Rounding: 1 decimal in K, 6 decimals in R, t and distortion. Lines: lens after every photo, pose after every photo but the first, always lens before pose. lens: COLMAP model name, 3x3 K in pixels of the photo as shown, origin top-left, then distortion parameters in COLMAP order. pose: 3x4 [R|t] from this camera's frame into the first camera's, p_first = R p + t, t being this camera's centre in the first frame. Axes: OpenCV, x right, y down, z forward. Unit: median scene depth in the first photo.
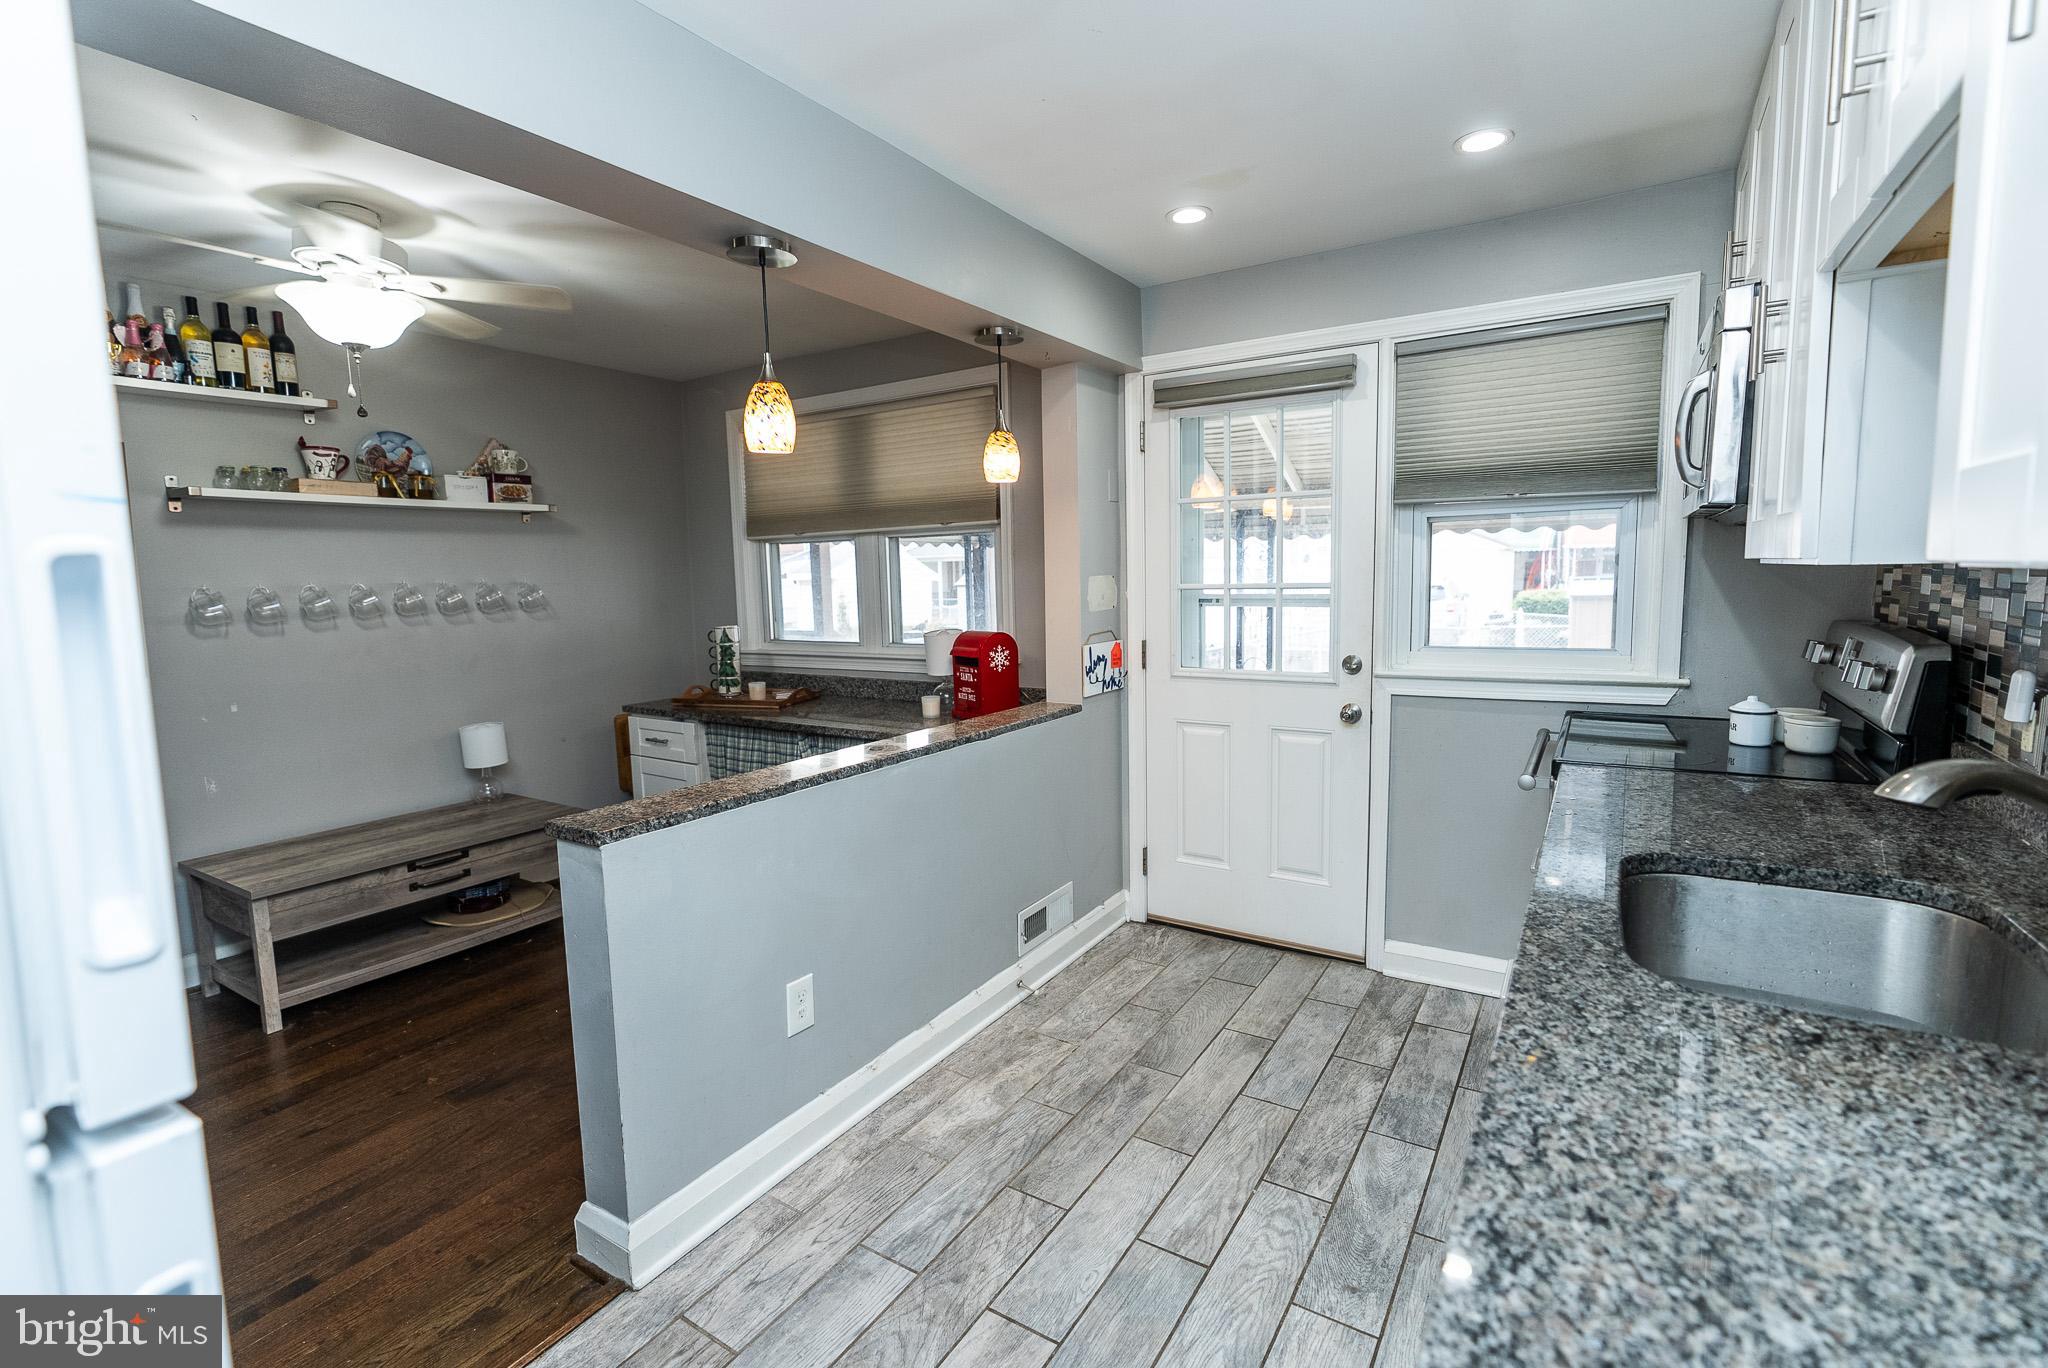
lens RADIAL K [[922.7, 0, 1032.0], [0, 922.7, 676.1], [0, 0, 1]] dist [-0.010771, 0.004792]
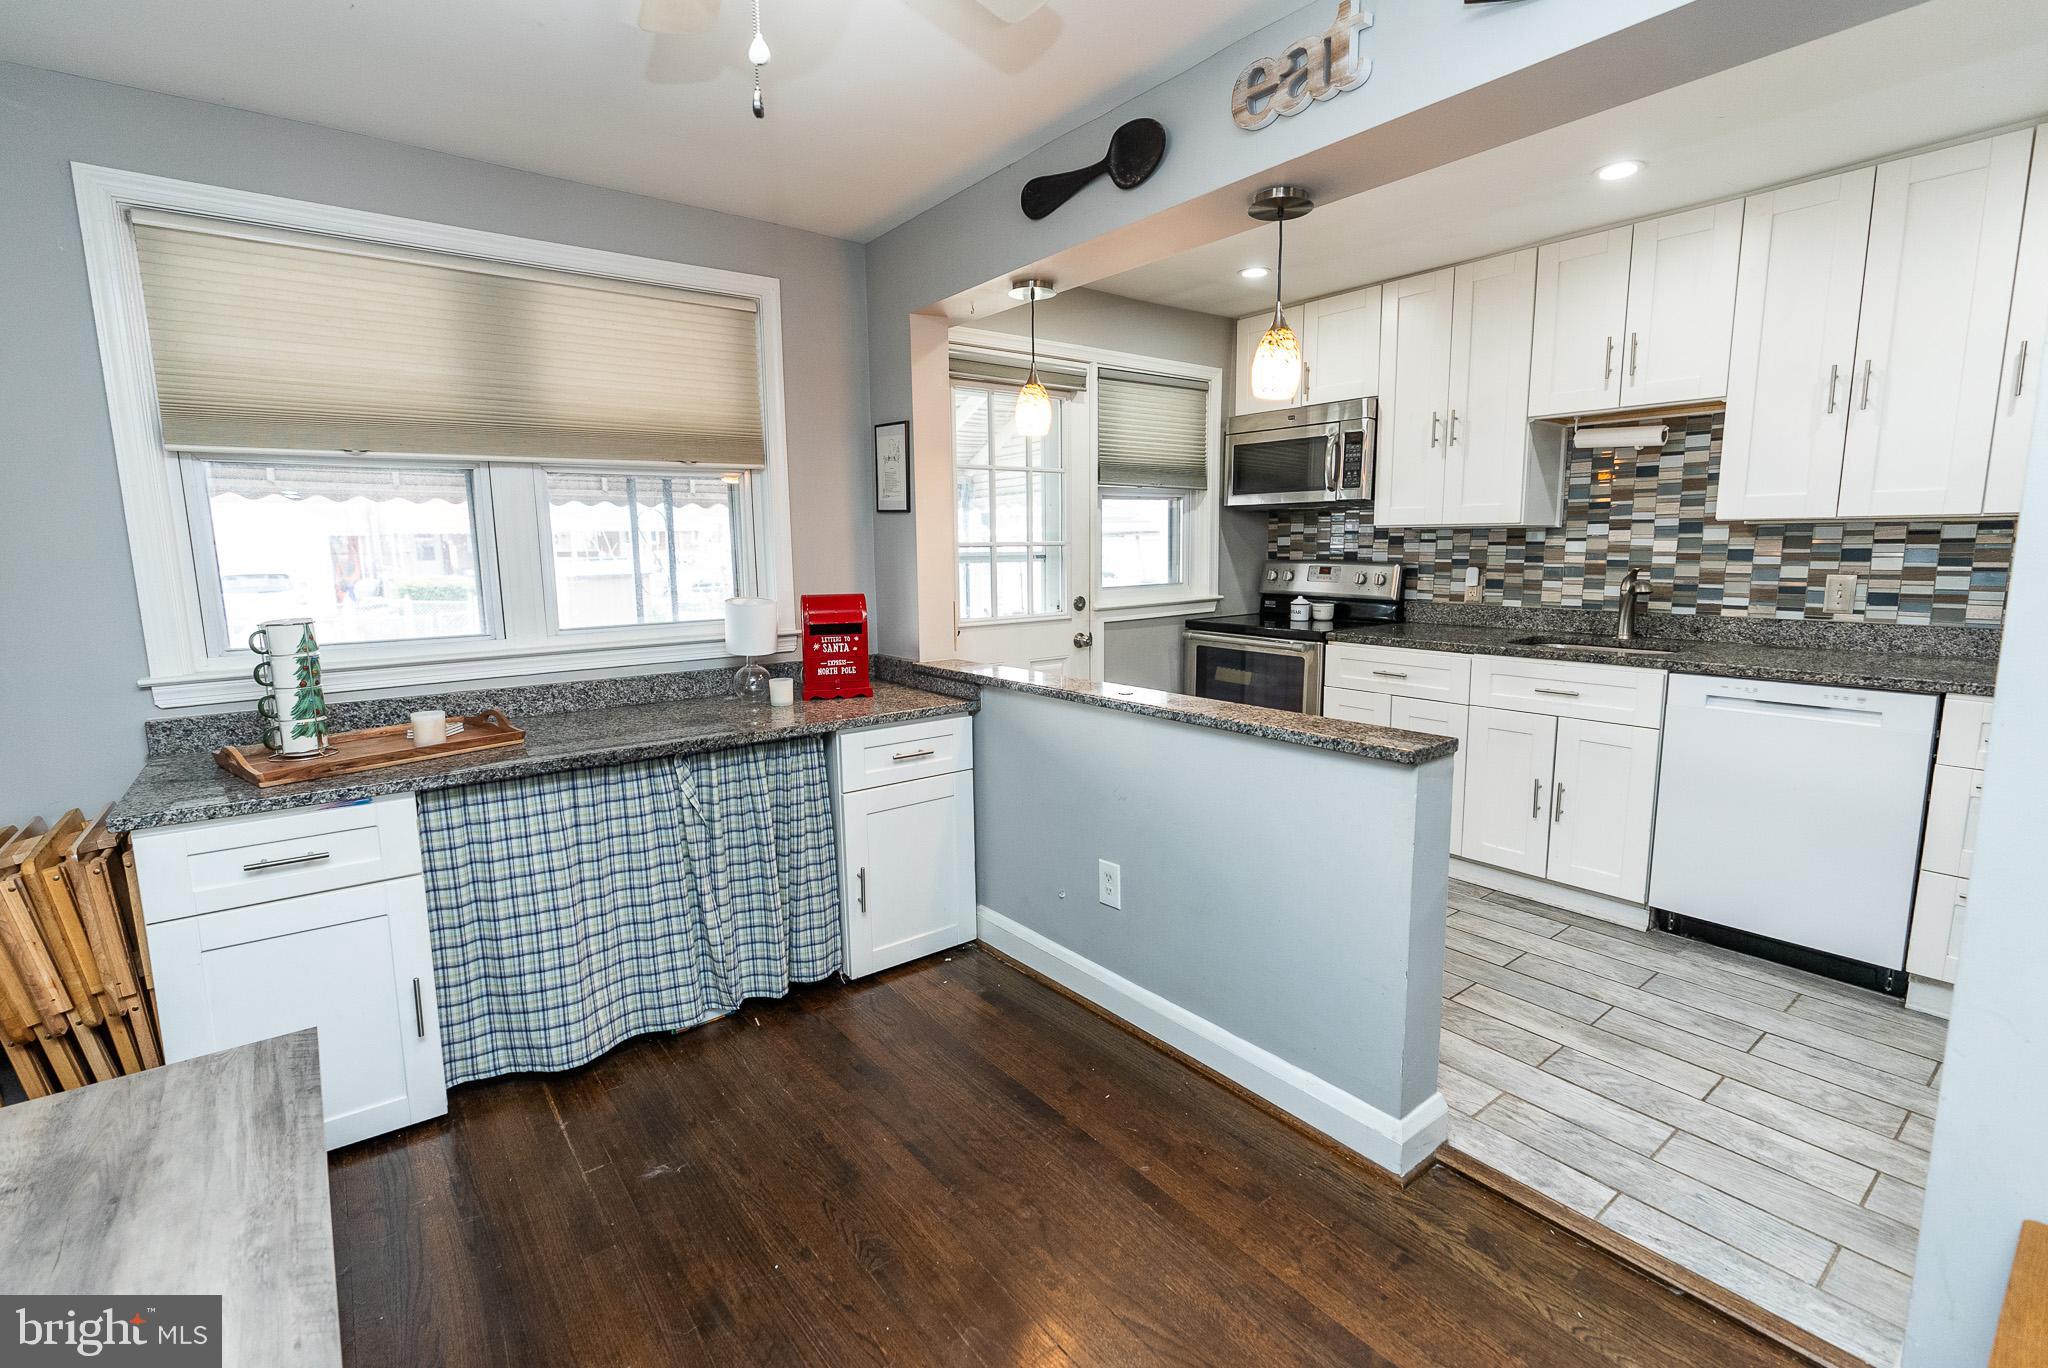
lens RADIAL K [[922.7, 0, 1032.0], [0, 922.7, 675.9], [0, 0, 1]] dist [-0.010771, 0.004792]
pose [[0.334653, -0.118724, 0.934833, -0.958536], [0.109453, 0.990215, 0.086575, -0.032168], [-0.935964, 0.073348, 0.344372, 0.629953]]
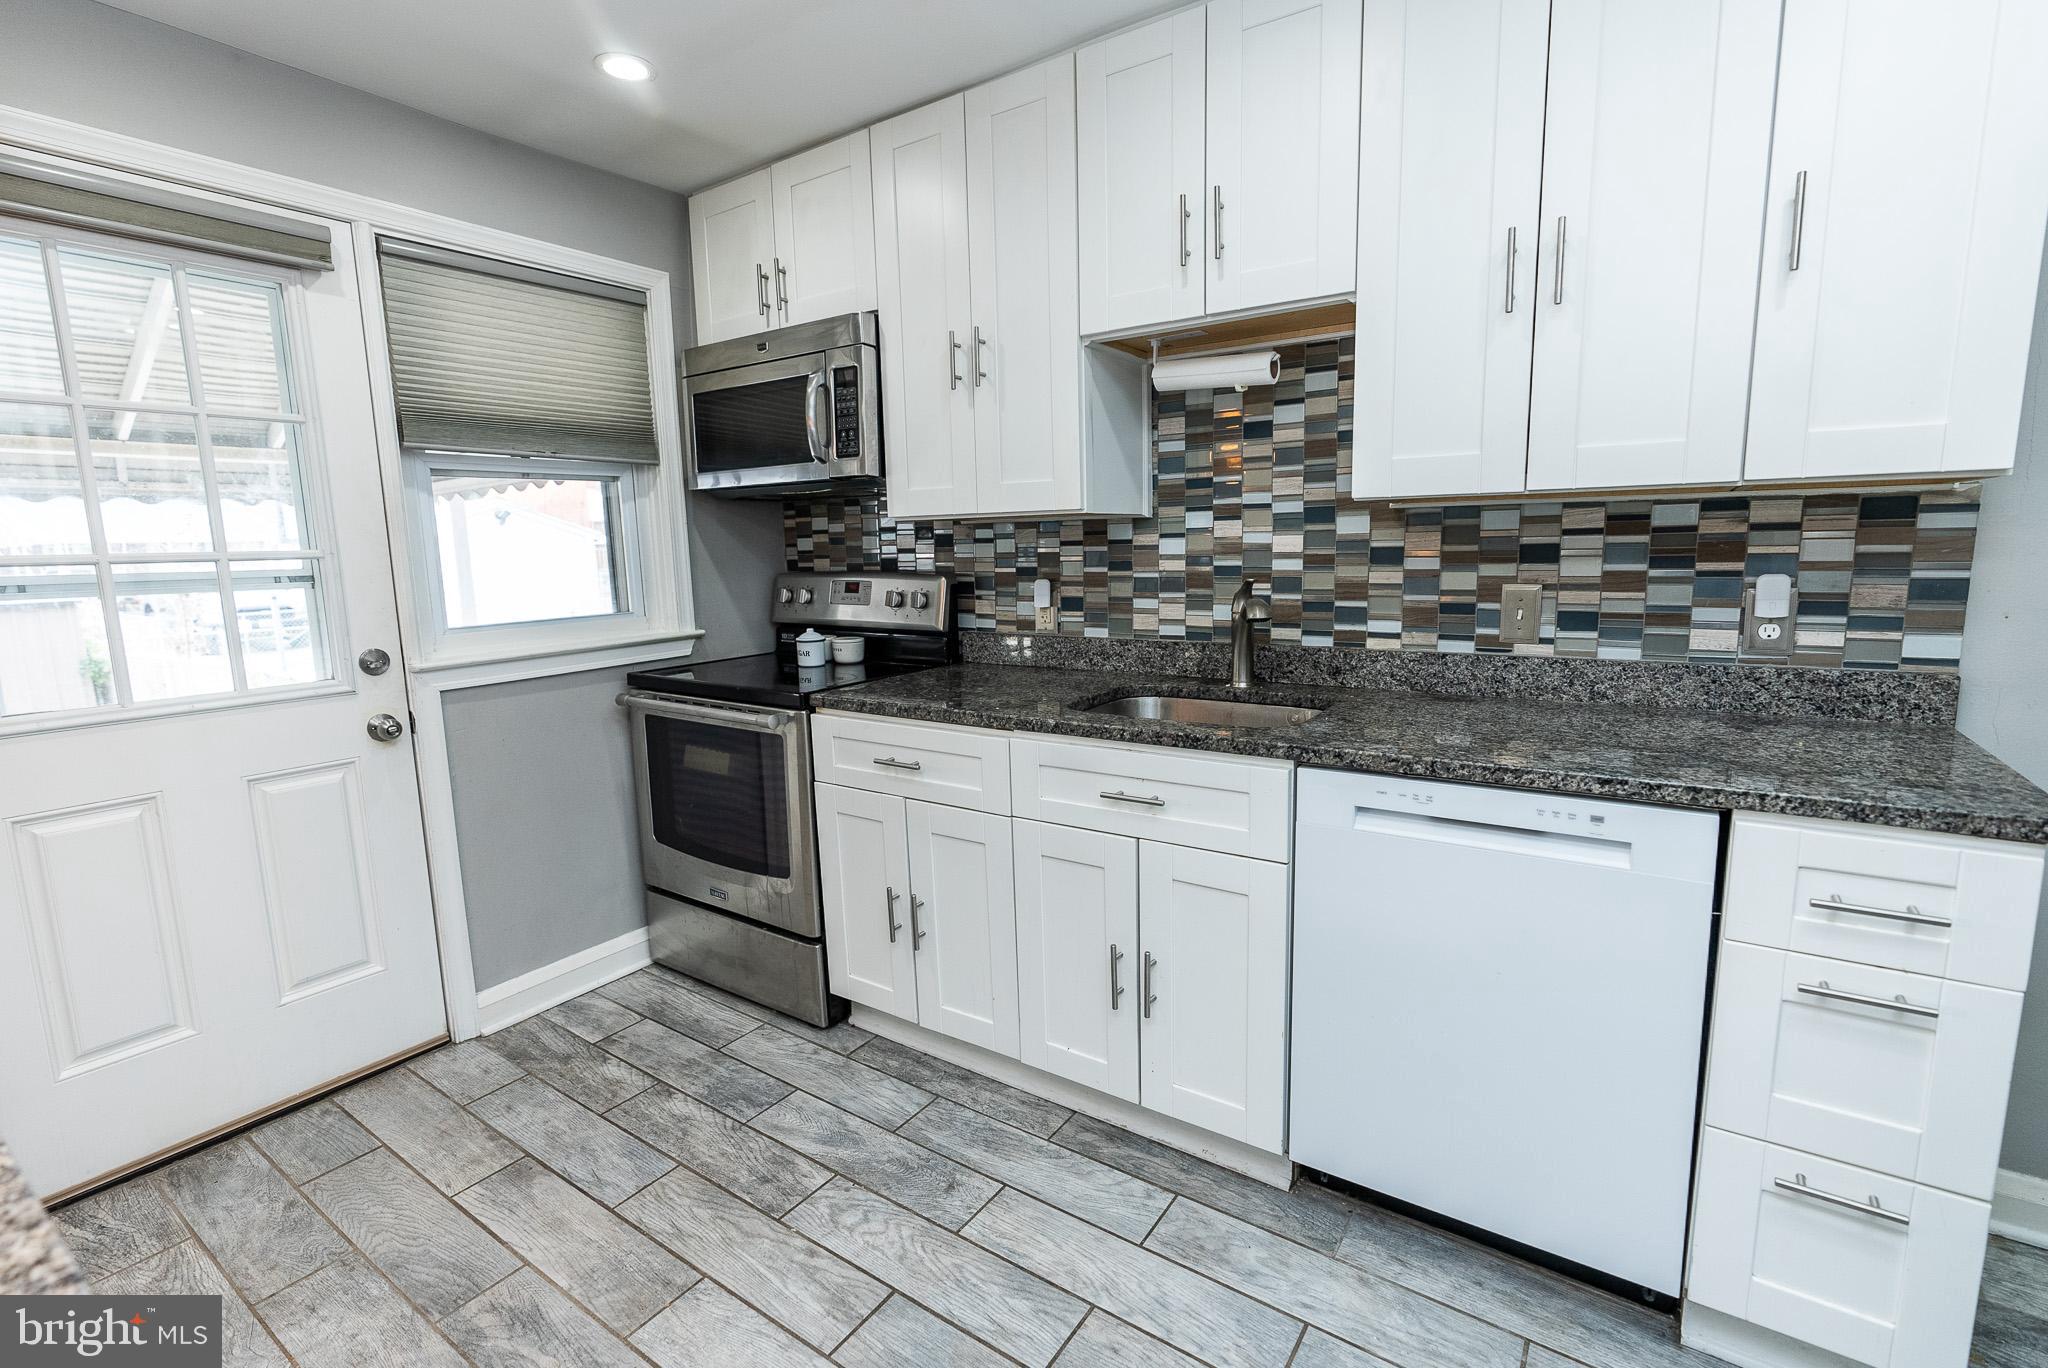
lens RADIAL K [[922.7, 0, 1033.6], [0, 922.7, 677.1], [0, 0, 1]] dist [-0.010771, 0.004792]
pose [[0.035680, -0.125767, 0.991418, -0.372045], [0.134400, 0.983641, 0.119943, -0.017922], [-0.990285, 0.128967, 0.052000, 0.454331]]
